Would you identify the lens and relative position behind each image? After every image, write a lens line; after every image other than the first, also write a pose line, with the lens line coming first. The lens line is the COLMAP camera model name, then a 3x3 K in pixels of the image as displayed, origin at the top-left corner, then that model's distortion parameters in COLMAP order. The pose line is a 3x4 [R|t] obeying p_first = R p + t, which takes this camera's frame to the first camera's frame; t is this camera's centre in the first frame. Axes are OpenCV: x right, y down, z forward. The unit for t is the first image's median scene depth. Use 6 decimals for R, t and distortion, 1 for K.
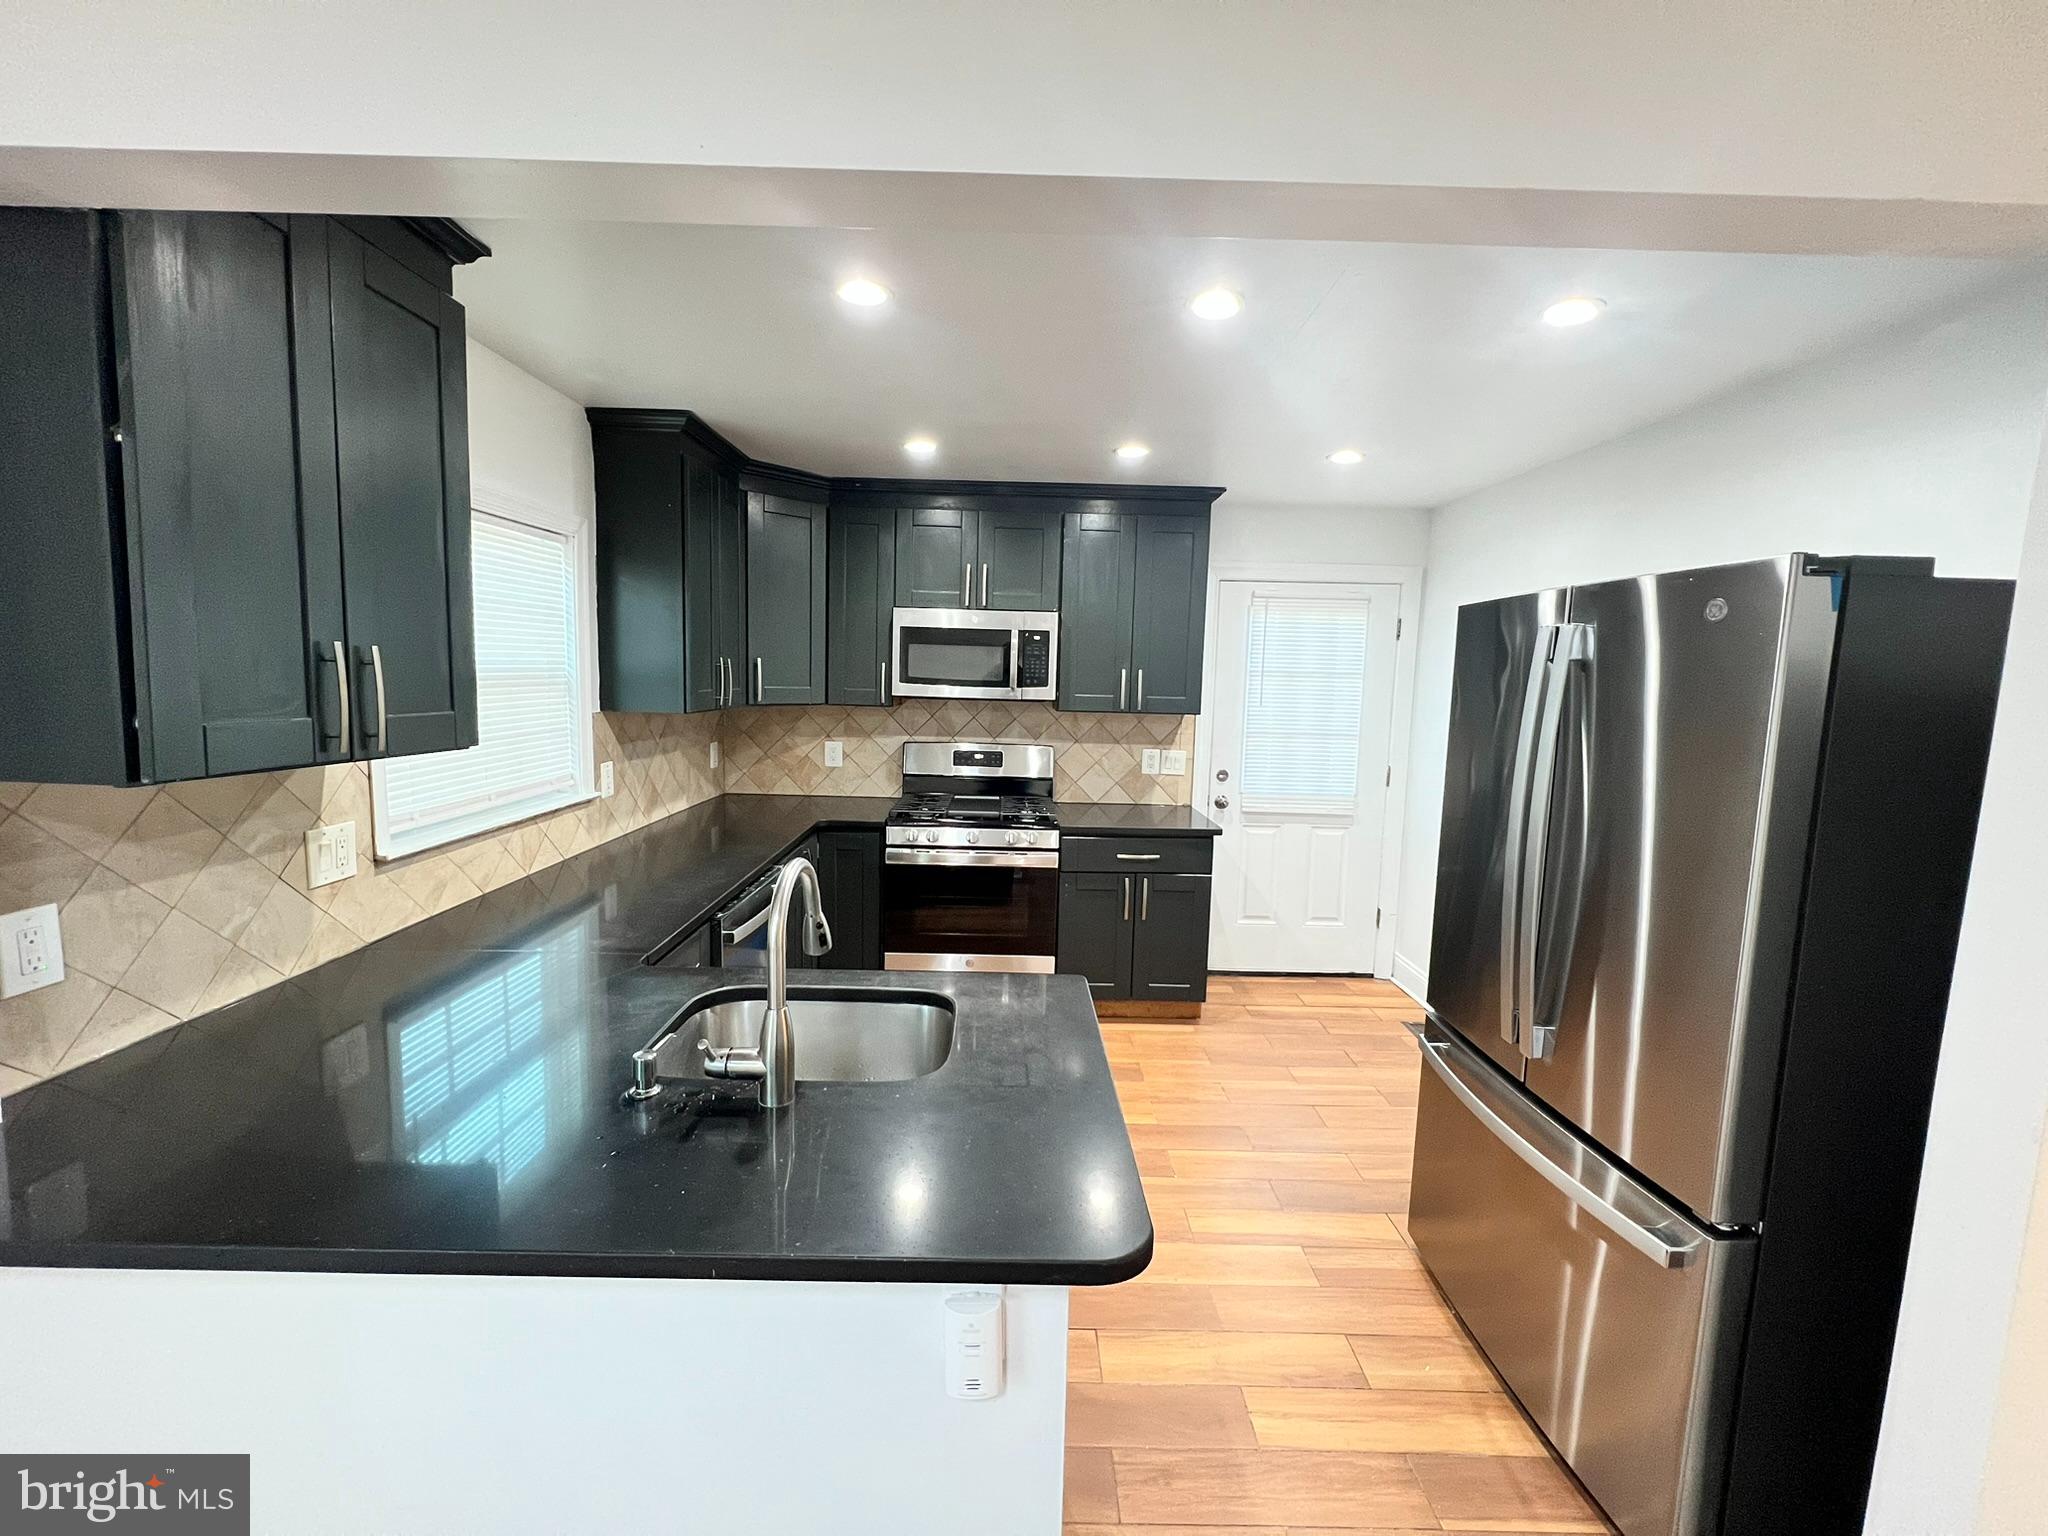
lens RADIAL K [[817.4, 0, 1017.8], [0, 817.4, 771.5], [0, 0, 1]] dist [-0.003381, 0.001276]
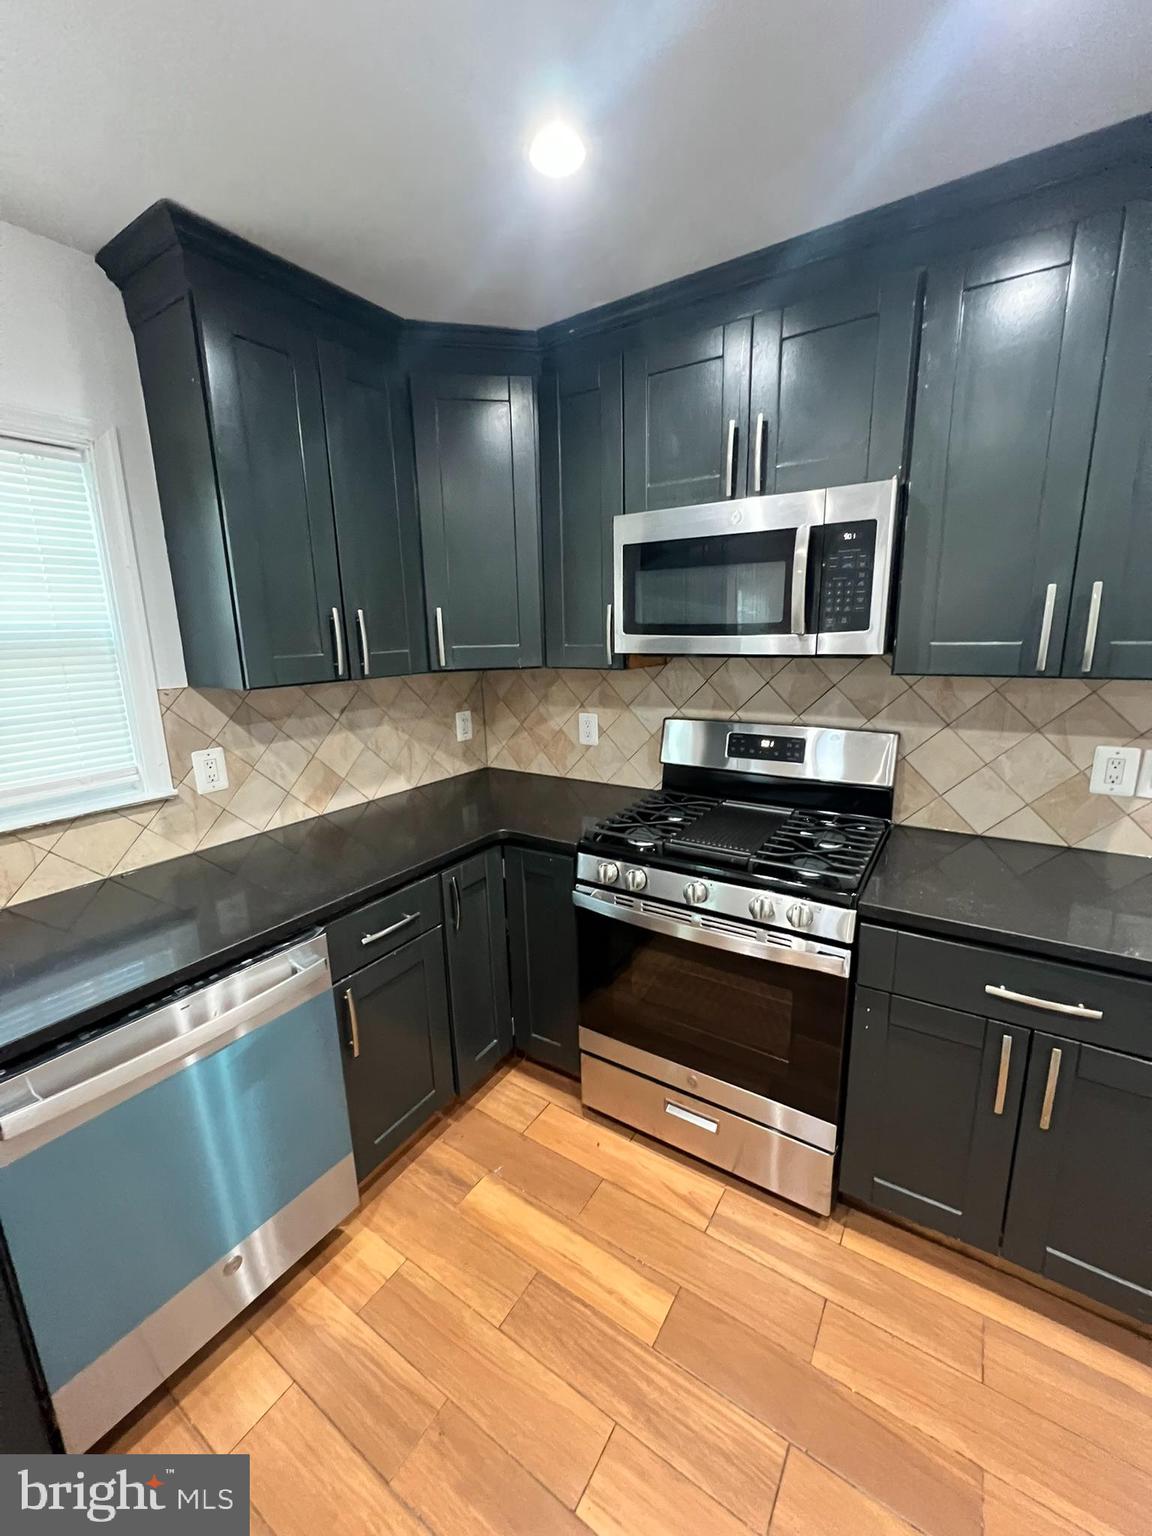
lens RADIAL K [[613.0, 0, 579.8], [0, 613.0, 764.3], [0, 0, 1]] dist [-0.003381, 0.001276]
pose [[0.831417, 0.076786, -0.550318, 0.111851], [-0.023227, 0.994342, 0.103651, -0.056437], [0.555163, -0.073395, 0.828497, 0.586937]]
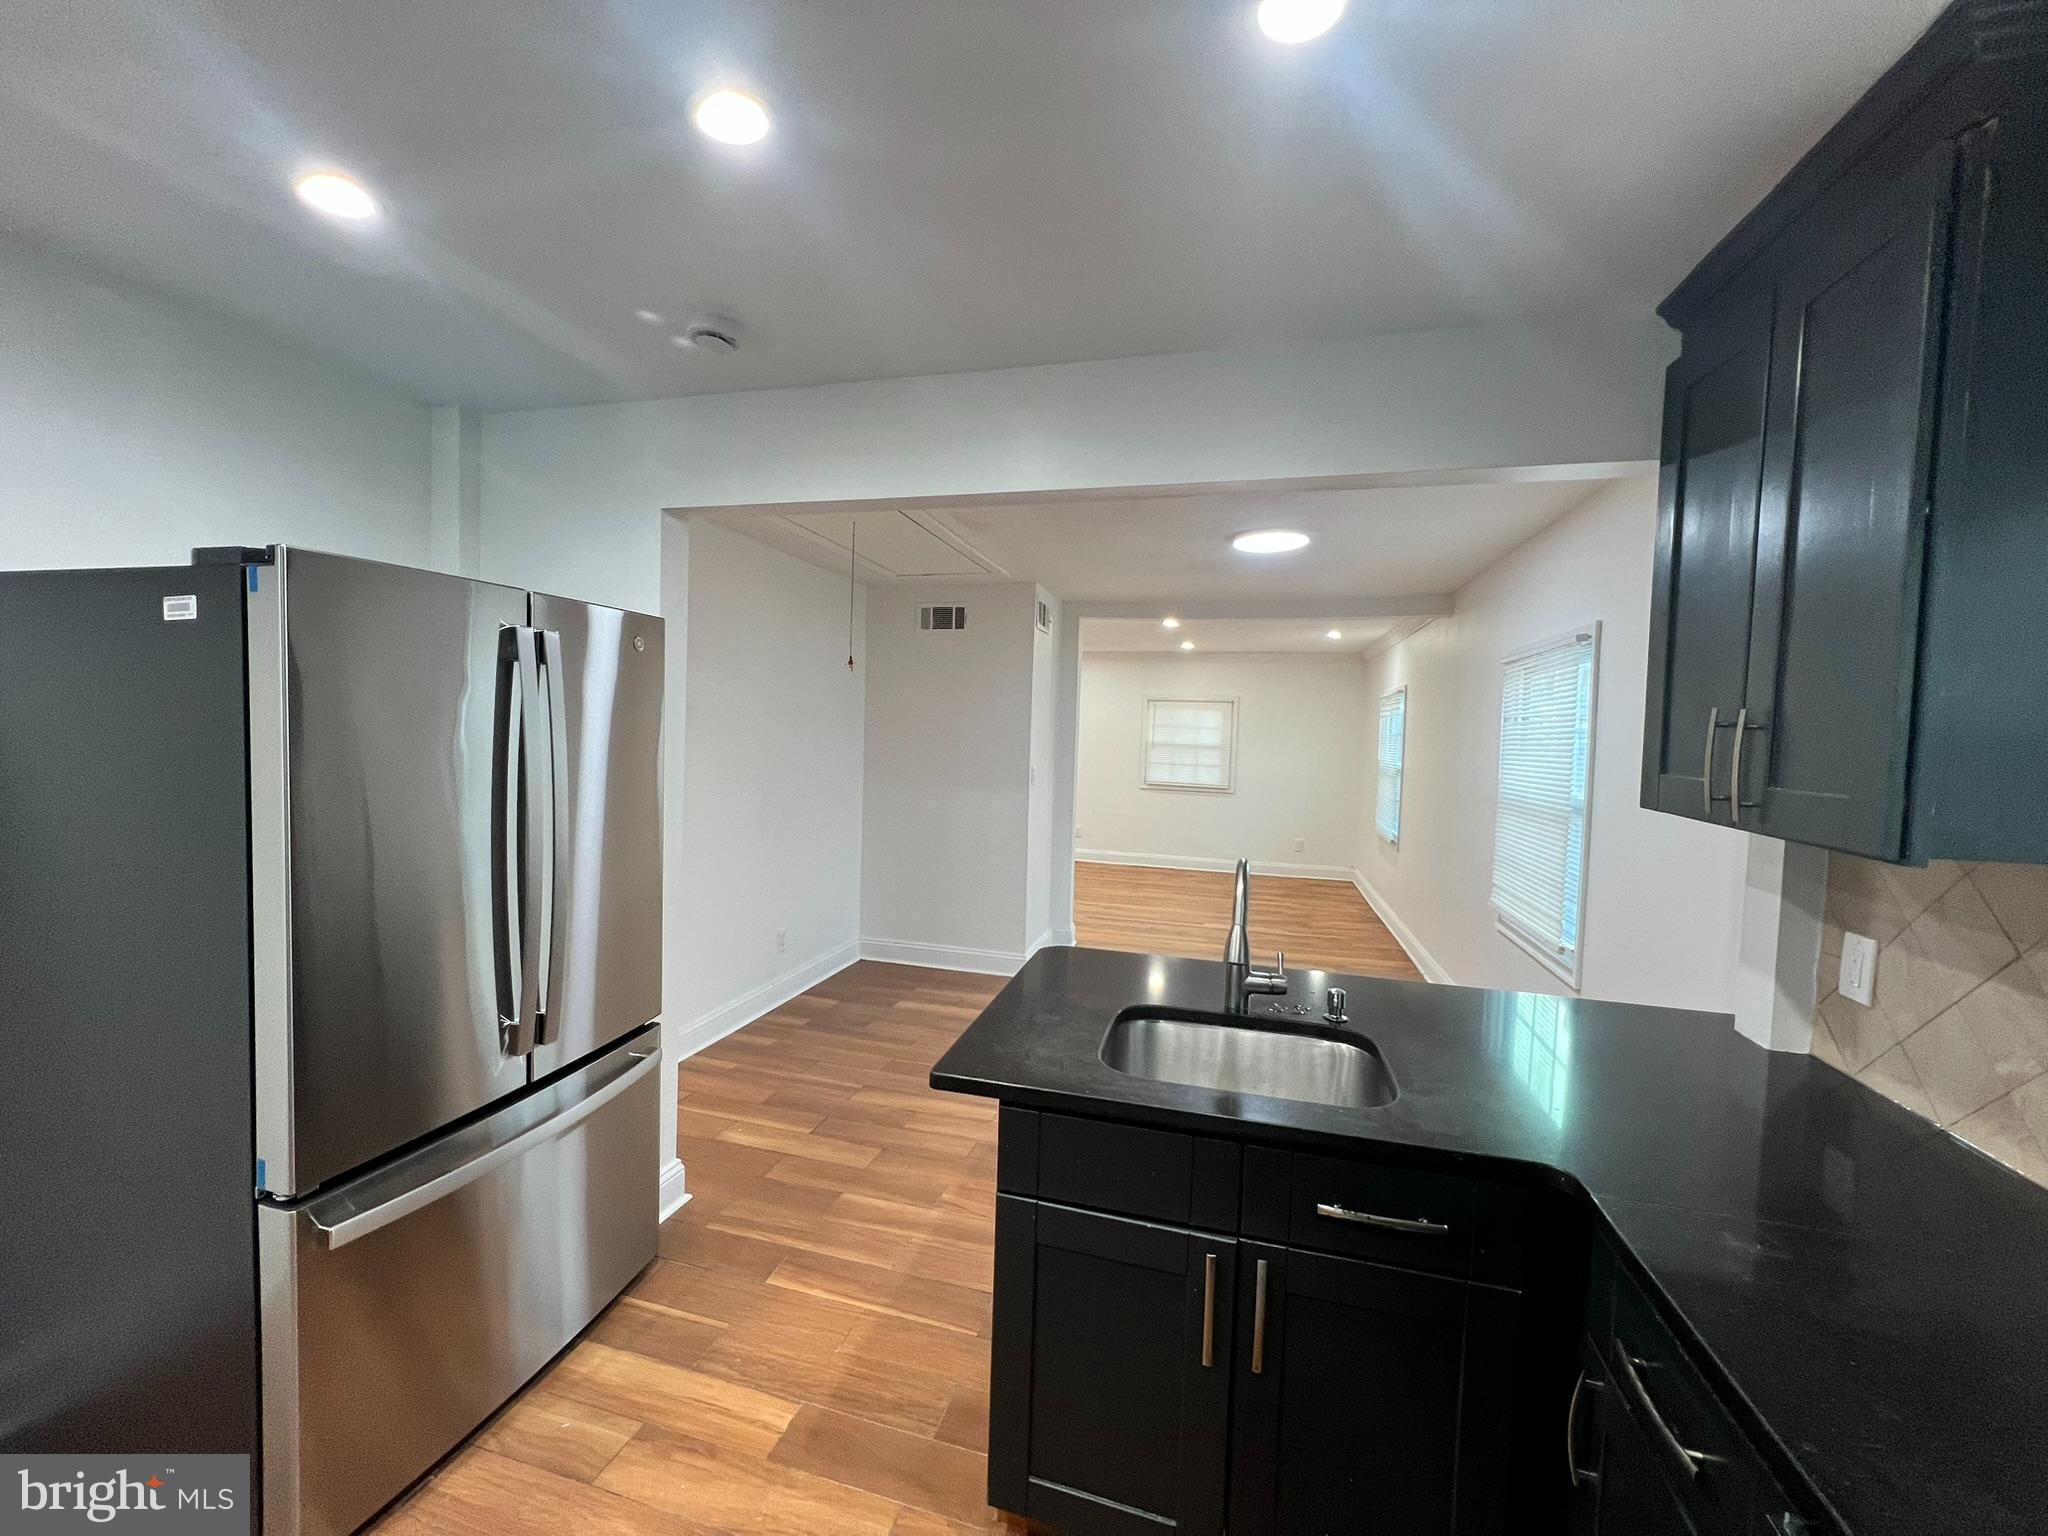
lens RADIAL K [[817.4, 0, 1016.2], [0, 817.4, 765.7], [0, 0, 1]] dist [-0.003381, 0.001276]
pose [[-0.959644, -0.069268, 0.272554, -0.100265], [-0.023066, 0.985312, 0.169198, -0.092236], [-0.280271, 0.156084, -0.947146, 0.856929]]
